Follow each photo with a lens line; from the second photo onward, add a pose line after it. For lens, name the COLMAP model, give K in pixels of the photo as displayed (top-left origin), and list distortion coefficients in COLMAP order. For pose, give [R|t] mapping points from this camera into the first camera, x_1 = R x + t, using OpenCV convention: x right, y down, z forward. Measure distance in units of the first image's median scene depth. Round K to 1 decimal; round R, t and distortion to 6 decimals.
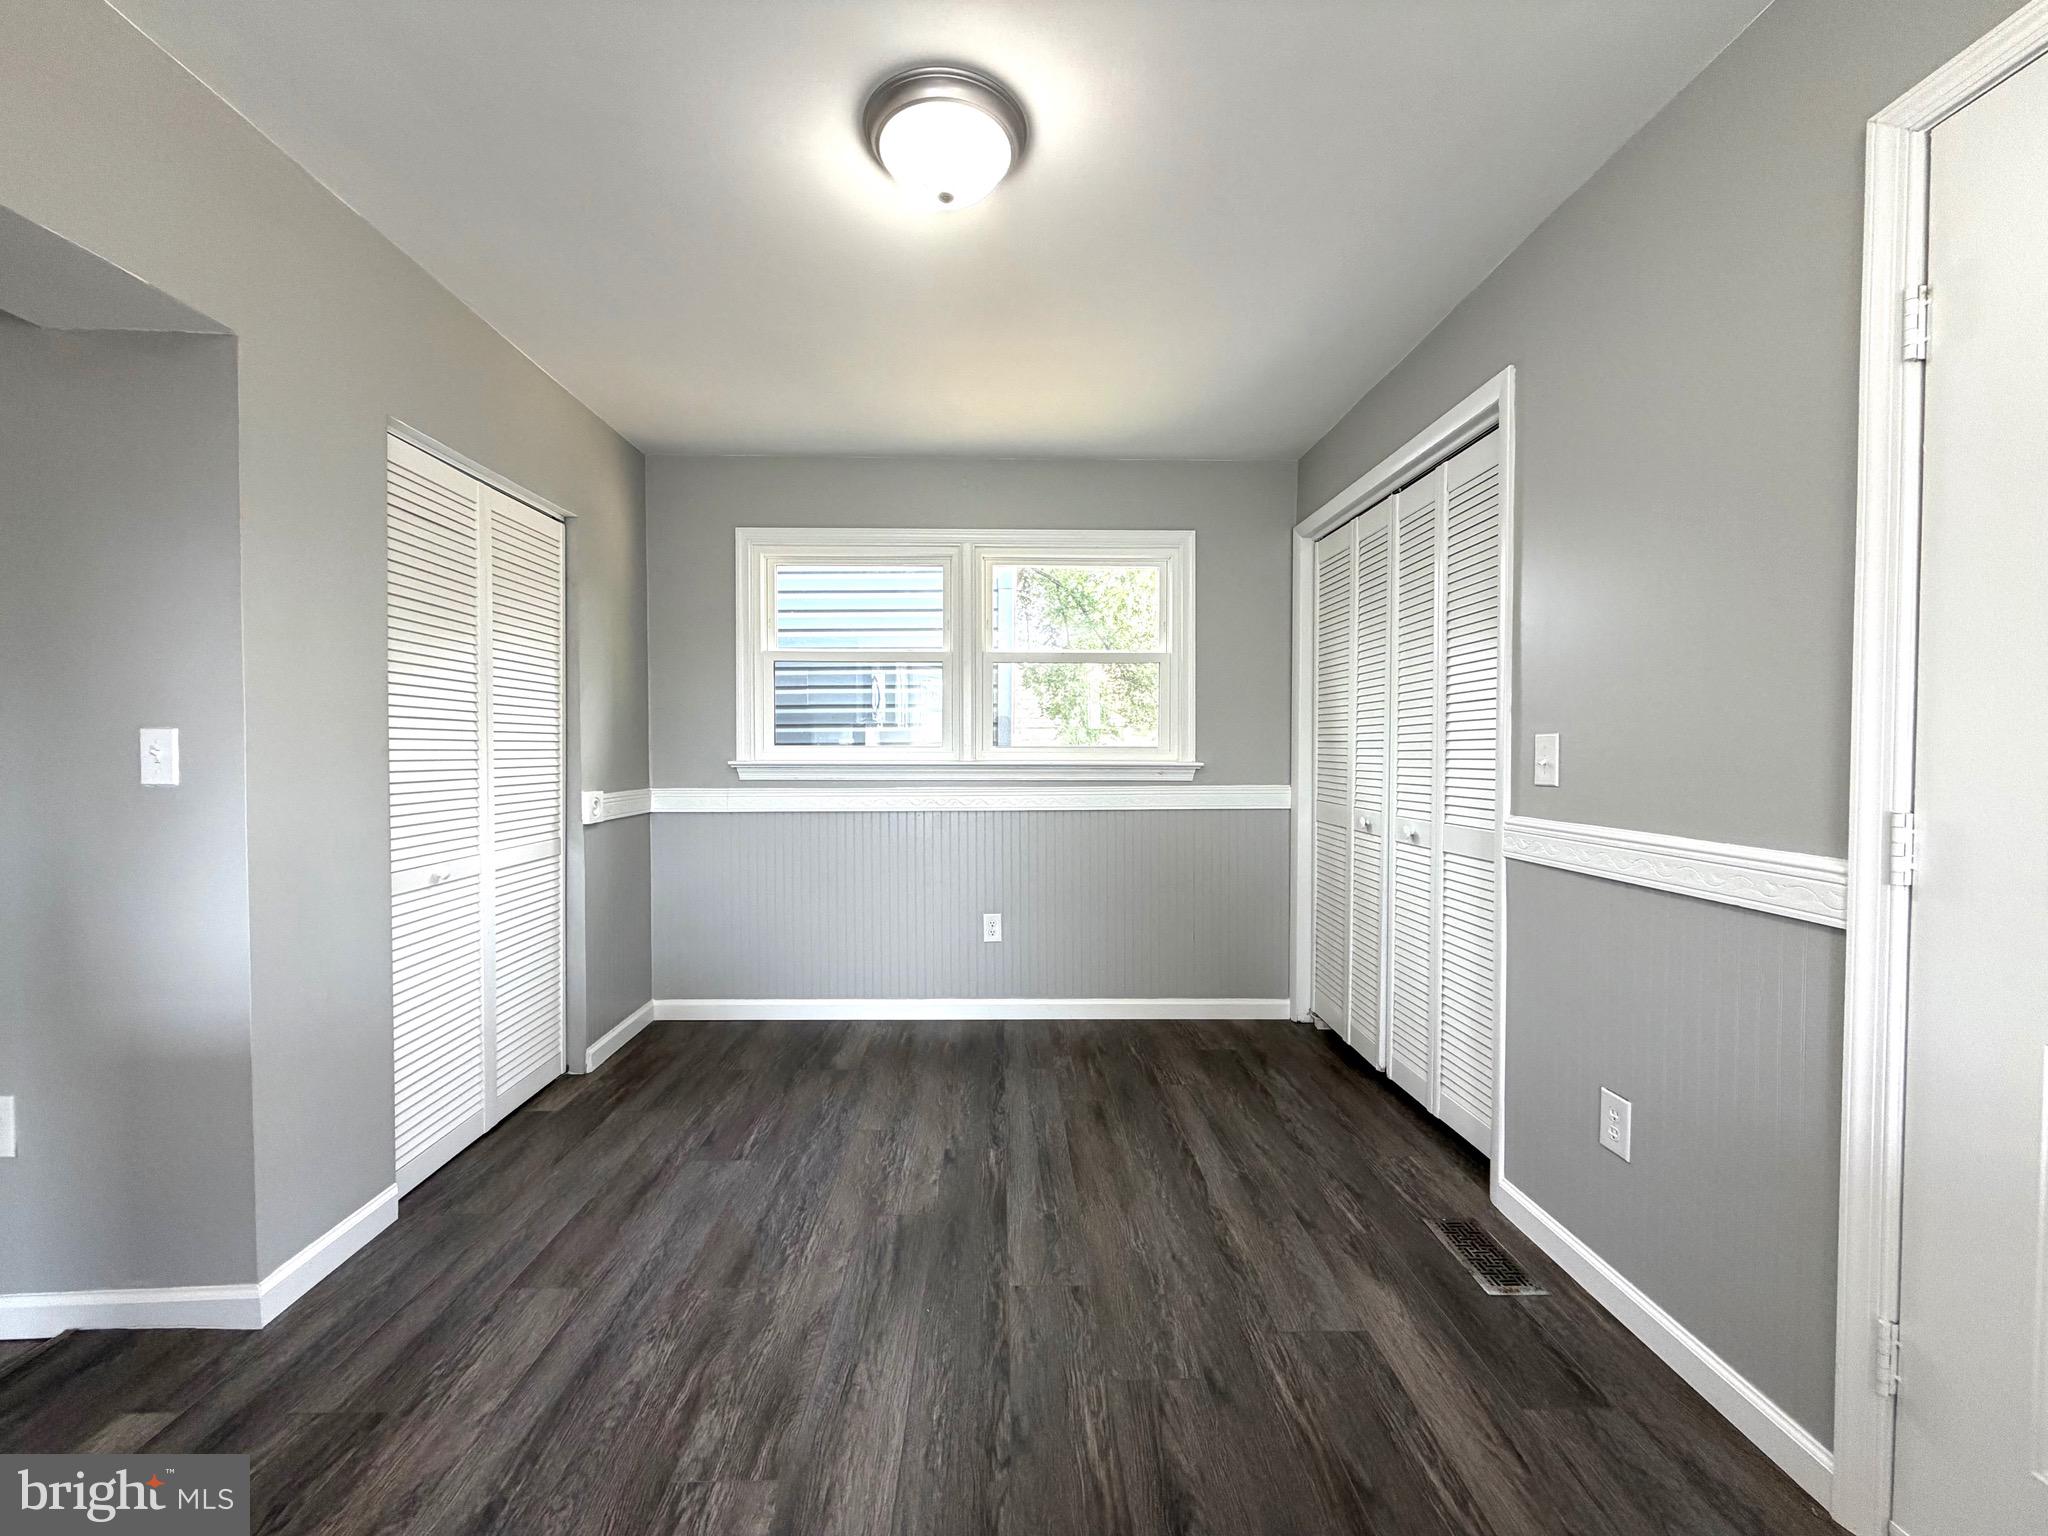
lens RADIAL K [[814.4, 0, 1015.4], [0, 814.4, 768.7], [0, 0, 1]] dist [-0.000417, 0.000023]
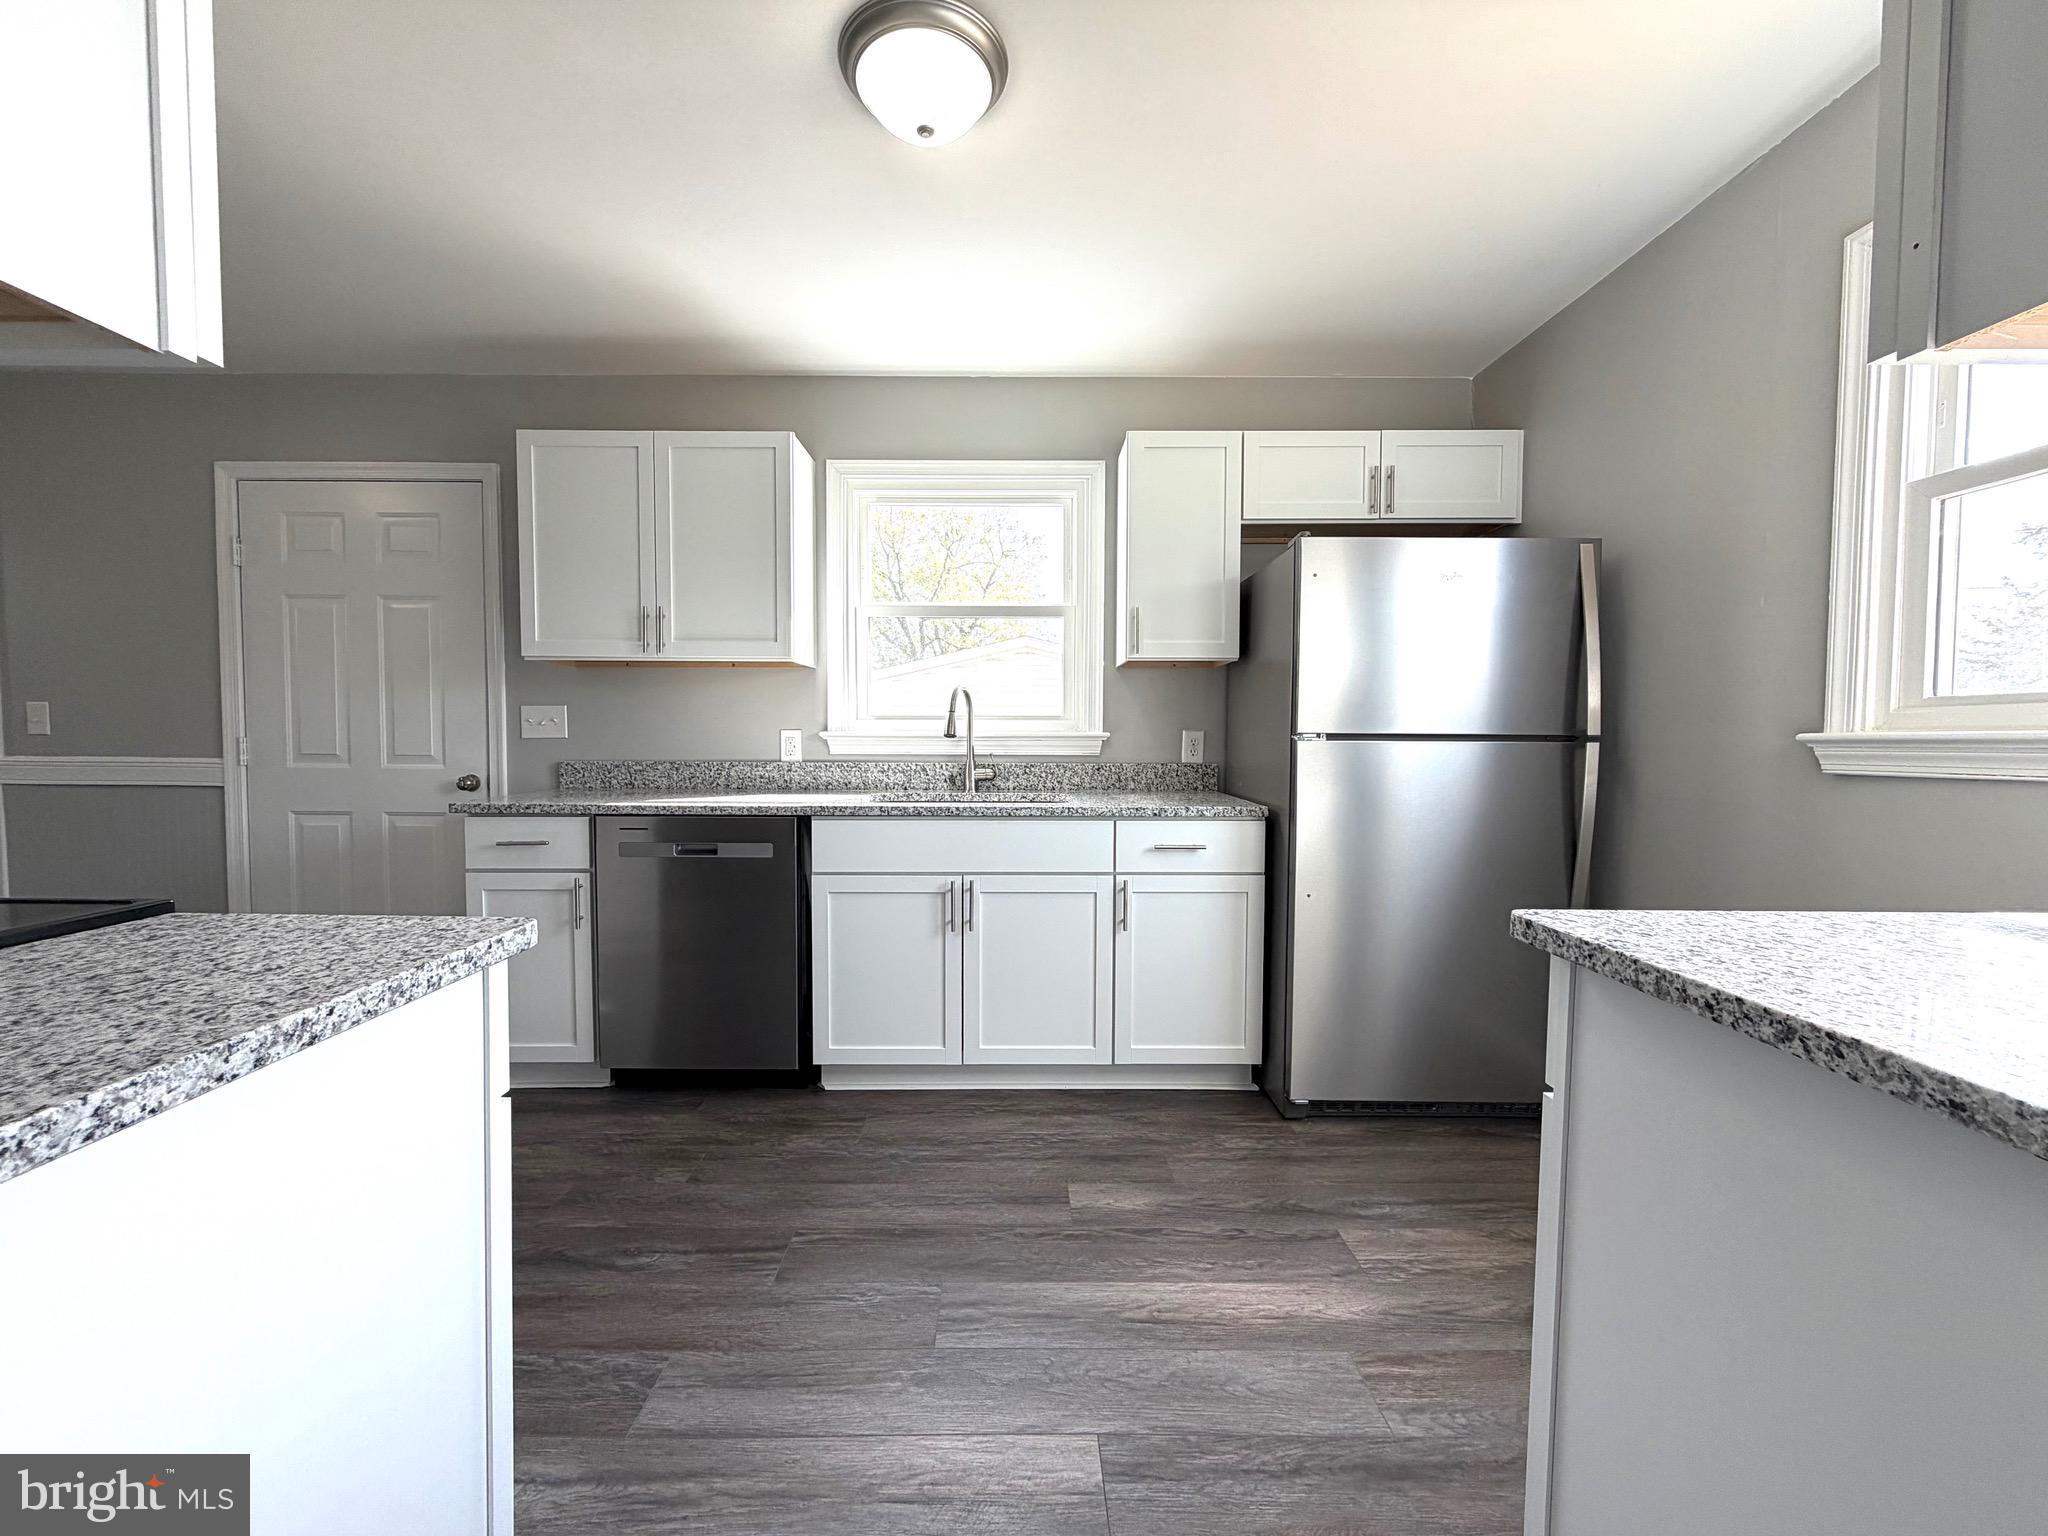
lens RADIAL K [[814.4, 0, 1015.4], [0, 814.4, 768.7], [0, 0, 1]] dist [-0.000417, 0.000023]
pose [[0.021514, -0.043843, 0.998807, -0.784142], [0.016825, 0.998912, 0.043485, 0.043673], [-0.999627, 0.015869, 0.022228, -0.818736]]
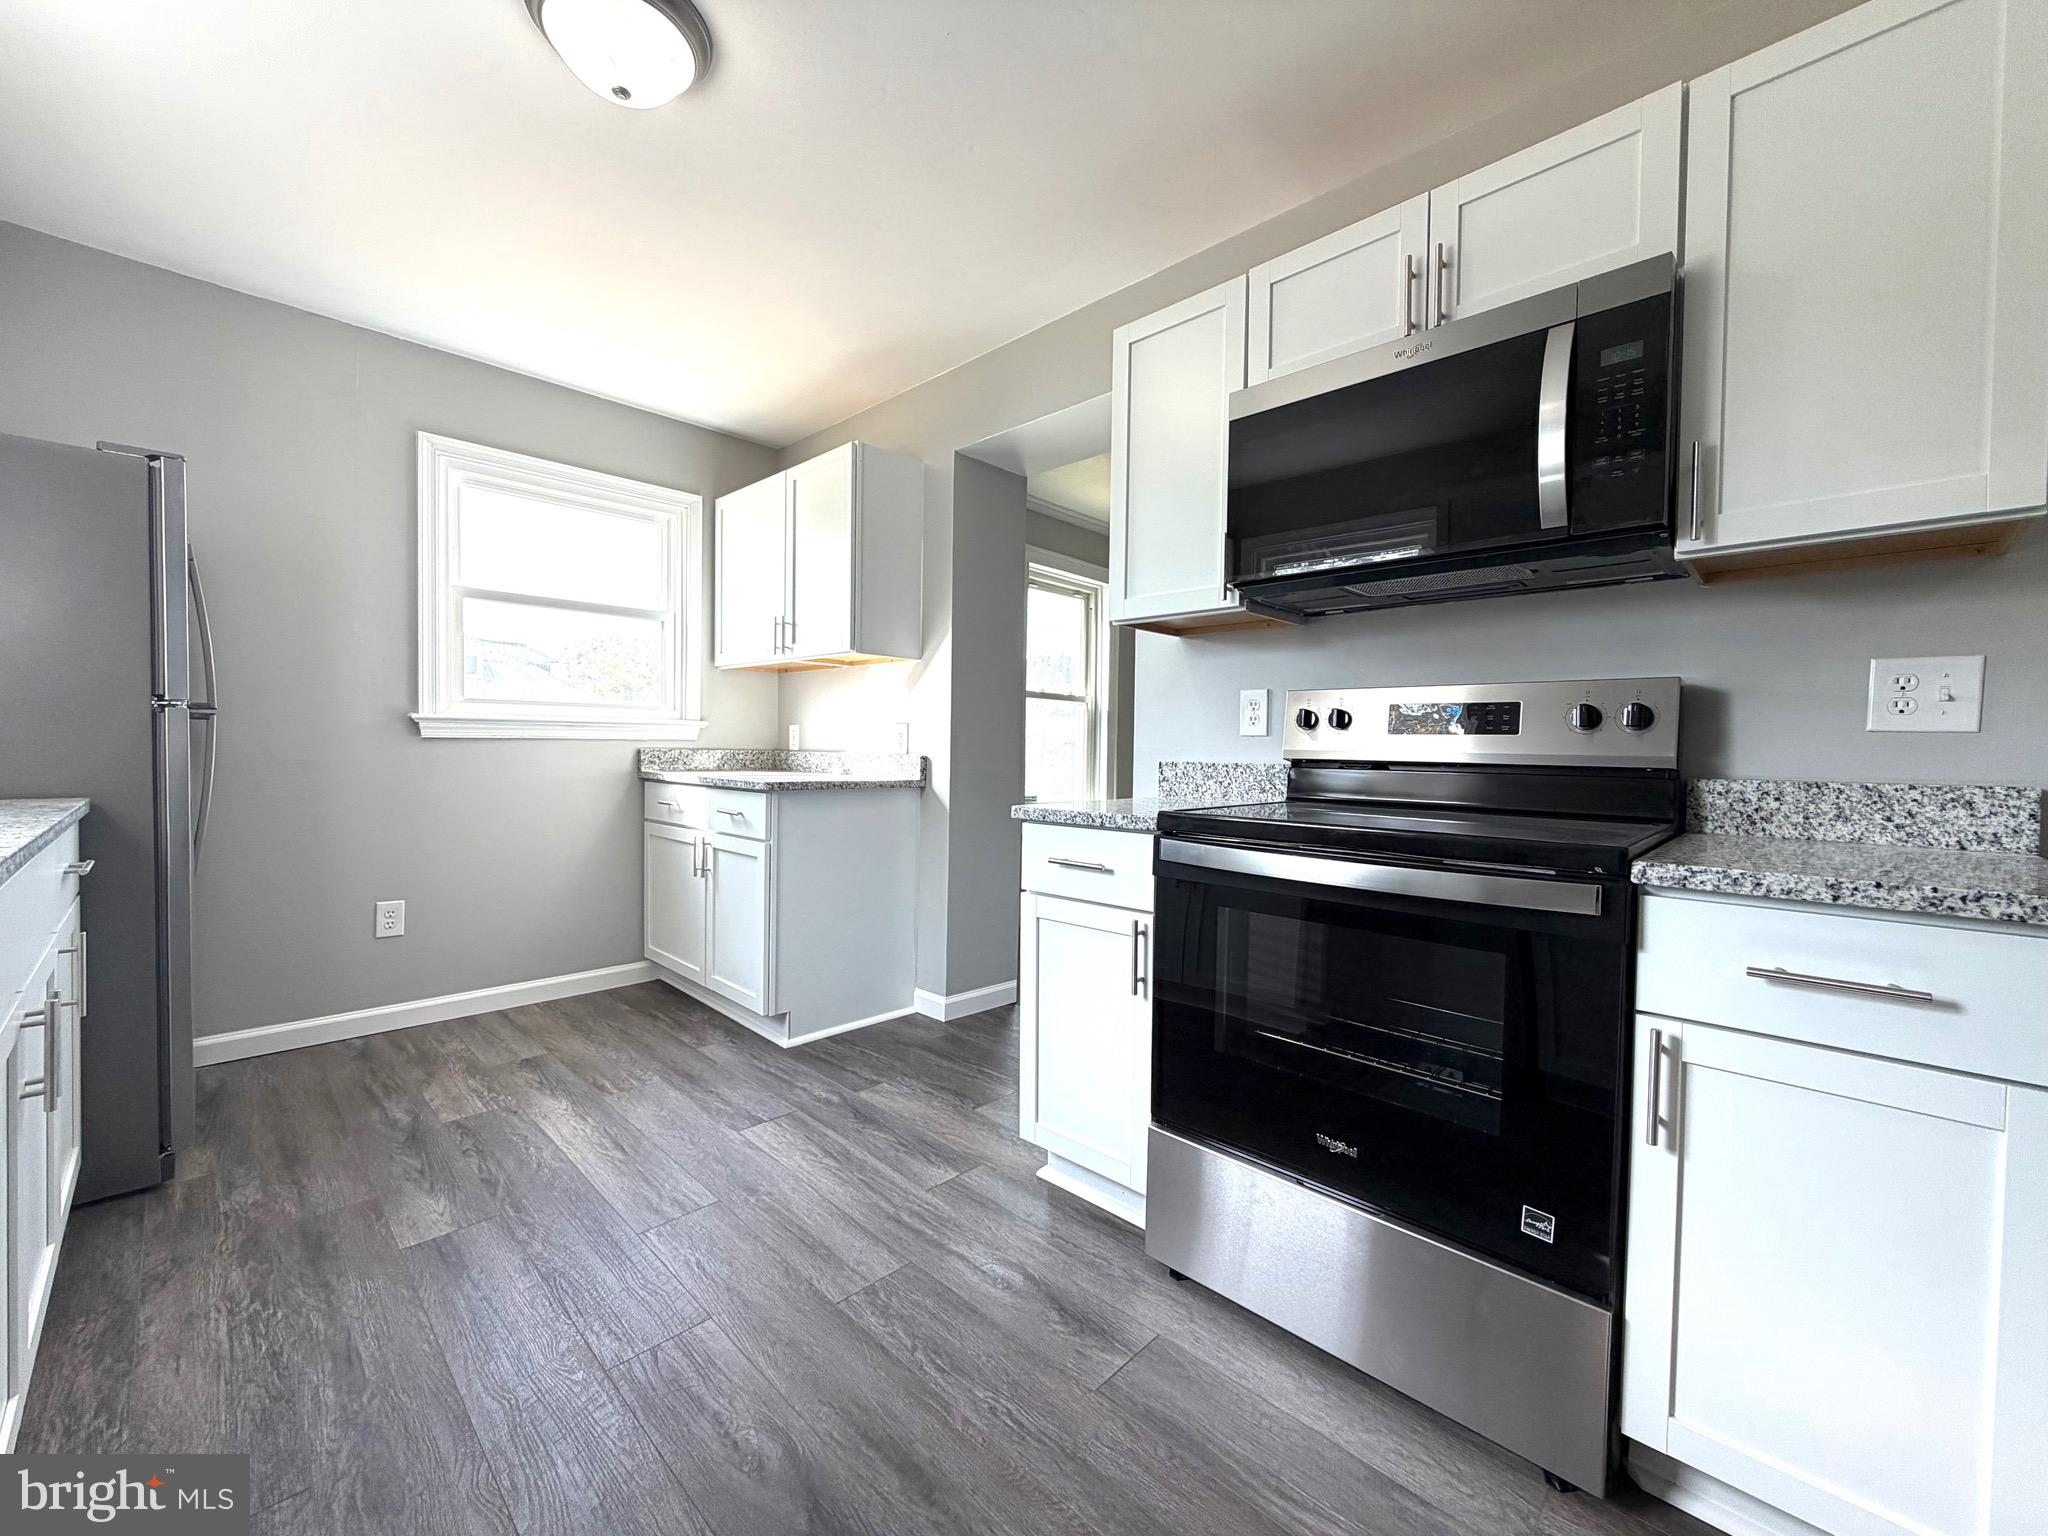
lens RADIAL K [[814.4, 0, 1015.4], [0, 814.4, 768.7], [0, 0, 1]] dist [-0.000417, 0.000023]
pose [[-0.717038, 0.004624, -0.697018, 0.230469], [-0.033963, 0.998558, 0.041564, 0.057582], [0.696206, 0.053476, -0.715848, 0.063360]]
